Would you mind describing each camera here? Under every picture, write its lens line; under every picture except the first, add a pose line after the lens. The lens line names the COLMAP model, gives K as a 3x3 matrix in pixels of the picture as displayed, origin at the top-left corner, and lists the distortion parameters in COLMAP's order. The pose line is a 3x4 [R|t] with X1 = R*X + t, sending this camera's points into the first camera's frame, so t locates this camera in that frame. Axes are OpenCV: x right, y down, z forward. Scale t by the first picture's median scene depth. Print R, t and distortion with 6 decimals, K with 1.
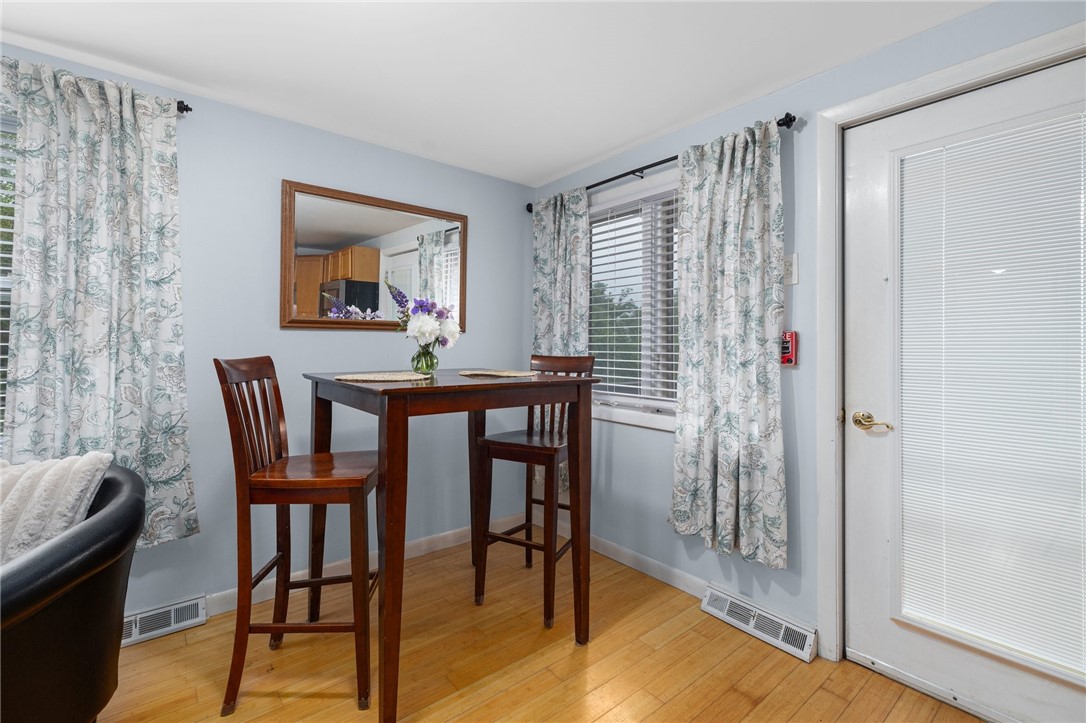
lens RADIAL K [[466.5, 0, 522.7], [0, 466.5, 344.8], [0, 0, 1]] dist [0.000547, -0.000443]
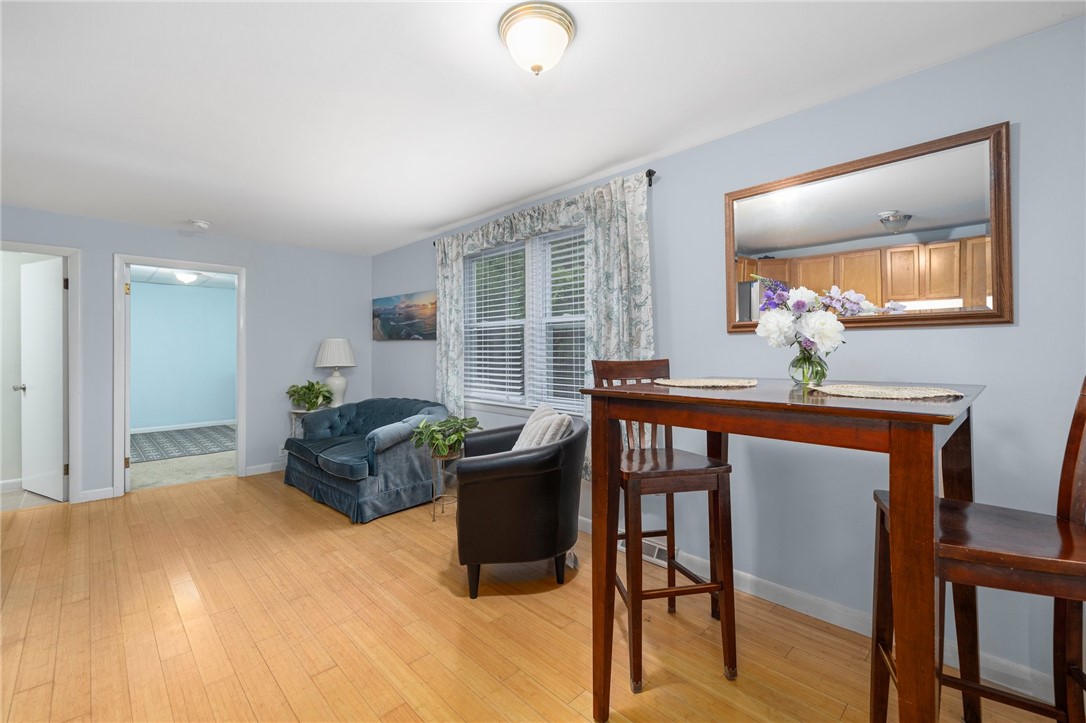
lens RADIAL K [[466.5, 0, 542.9], [0, 466.5, 349.5], [0, 0, 1]] dist [0.000547, -0.000443]
pose [[0.123637, -0.011287, -0.992263, 0.551075], [0.009956, 0.999899, -0.010133, 0.007766], [0.992278, -0.008626, 0.123737, 0.515791]]
